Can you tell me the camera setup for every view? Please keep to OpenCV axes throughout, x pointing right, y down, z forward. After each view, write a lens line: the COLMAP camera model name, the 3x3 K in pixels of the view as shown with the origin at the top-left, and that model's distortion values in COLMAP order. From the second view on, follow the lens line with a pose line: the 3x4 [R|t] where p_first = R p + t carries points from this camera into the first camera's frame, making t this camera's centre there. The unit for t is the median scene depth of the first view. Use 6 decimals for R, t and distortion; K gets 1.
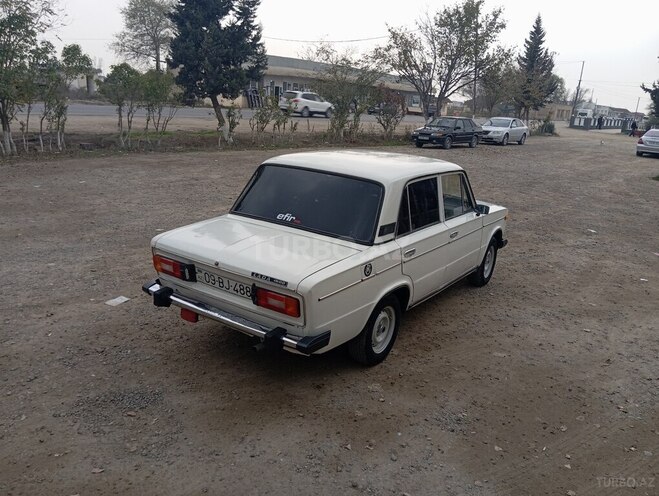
lens RADIAL K [[538.0, 0, 328.6], [0, 538.0, 250.7], [0, 0, 1]] dist [0.068578, -0.143109]
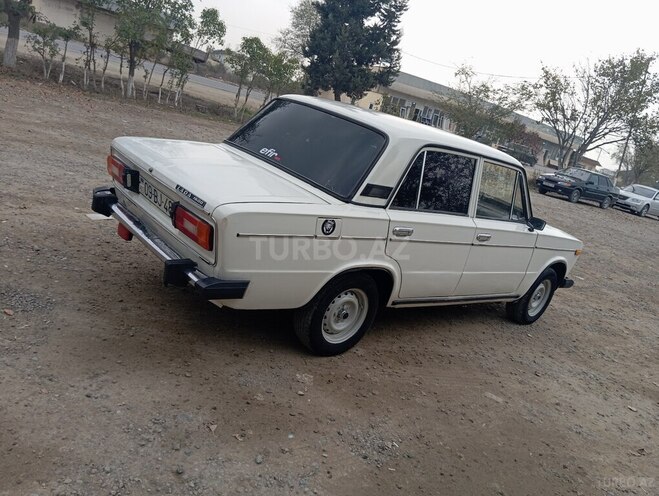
lens RADIAL K [[538.0, 0, 328.4], [0, 538.0, 249.8], [0, 0, 1]] dist [0.068578, -0.143109]
pose [[0.945328, 0.255400, -0.202794, 0.197368], [-0.264259, 0.964295, -0.017411, 0.066787], [0.191106, 0.070049, 0.979067, 0.194144]]
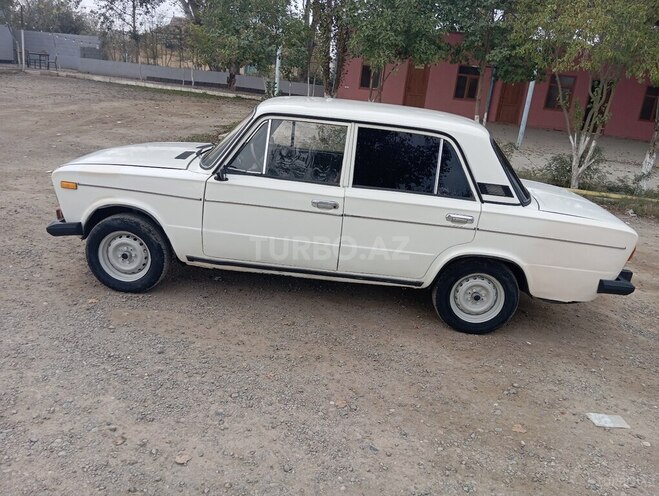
lens RADIAL K [[538.0, 0, 332.0], [0, 538.0, 248.4], [0, 0, 1]] dist [0.068578, -0.143109]
pose [[-0.484585, -0.389477, 0.783253, -0.707203], [0.103136, 0.863723, 0.493300, -0.445678], [-0.868643, 0.319827, -0.378379, 1.587583]]
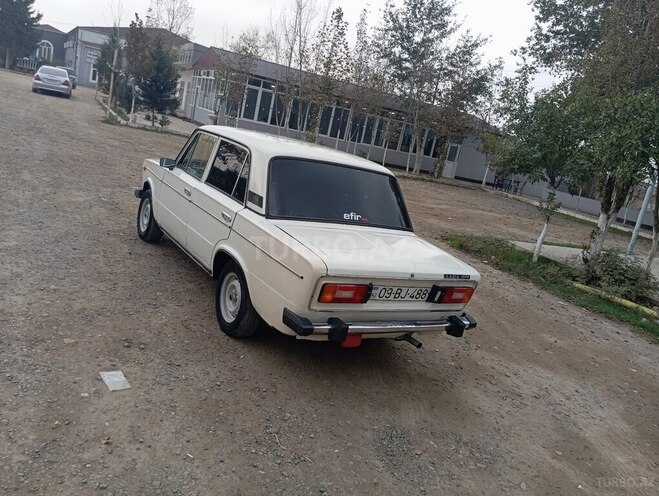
lens RADIAL K [[538.0, 0, 333.9], [0, 538.0, 250.5], [0, 0, 1]] dist [0.068578, -0.143109]
pose [[0.412685, -0.187776, 0.891309, -0.902081], [0.070531, 0.982170, 0.174261, -0.160735], [-0.908139, -0.009050, 0.418571, 0.565571]]
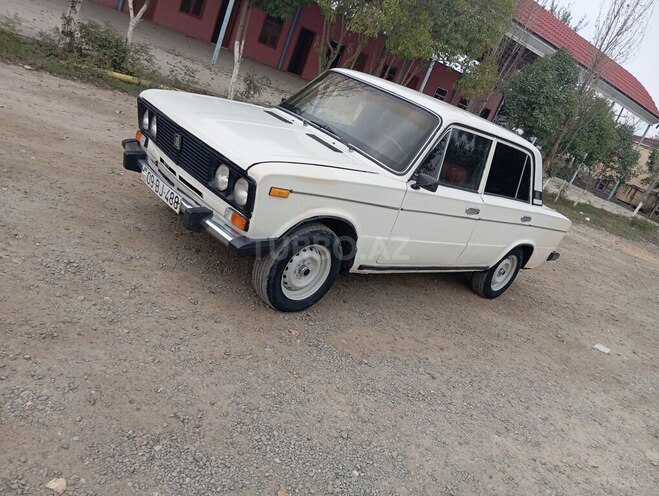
lens RADIAL K [[538.0, 0, 328.7], [0, 538.0, 249.9], [0, 0, 1]] dist [0.068578, -0.143109]
pose [[-0.873086, -0.474929, 0.110290, 0.027093], [-0.338227, 0.752891, 0.564587, -0.481955], [-0.351175, 0.455629, -0.817972, 2.112359]]
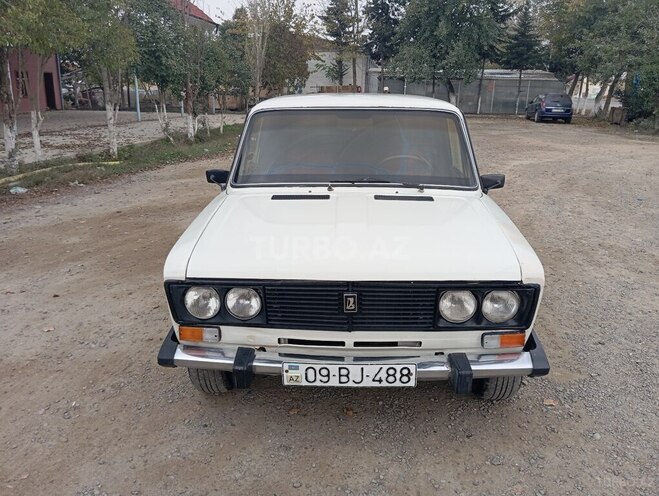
lens RADIAL K [[538.0, 0, 330.2], [0, 538.0, 246.6], [0, 0, 1]] dist [0.068578, -0.143109]
pose [[-0.846331, 0.069596, -0.528091, 0.605345], [-0.213163, 0.864324, 0.455528, -0.374825], [0.488145, 0.498097, -0.716668, 1.842114]]
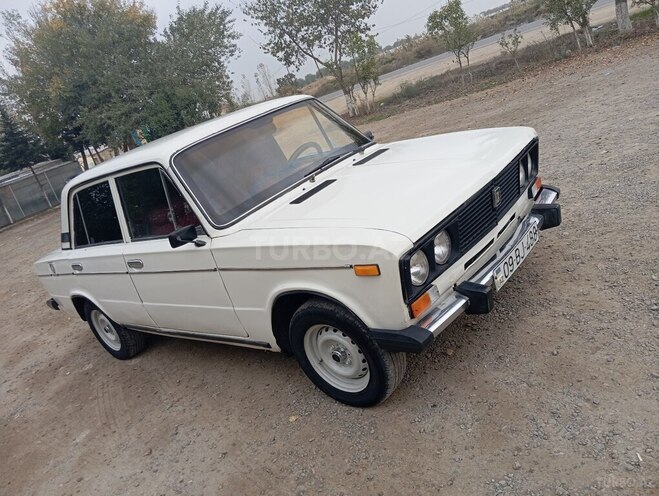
lens RADIAL K [[538.0, 0, 329.8], [0, 538.0, 247.1], [0, 0, 1]] dist [0.068578, -0.143109]
pose [[-0.129165, 0.267553, -0.954846, 0.911772], [0.060919, 0.963235, 0.261663, -0.230147], [0.989750, -0.024371, -0.140715, 1.448938]]
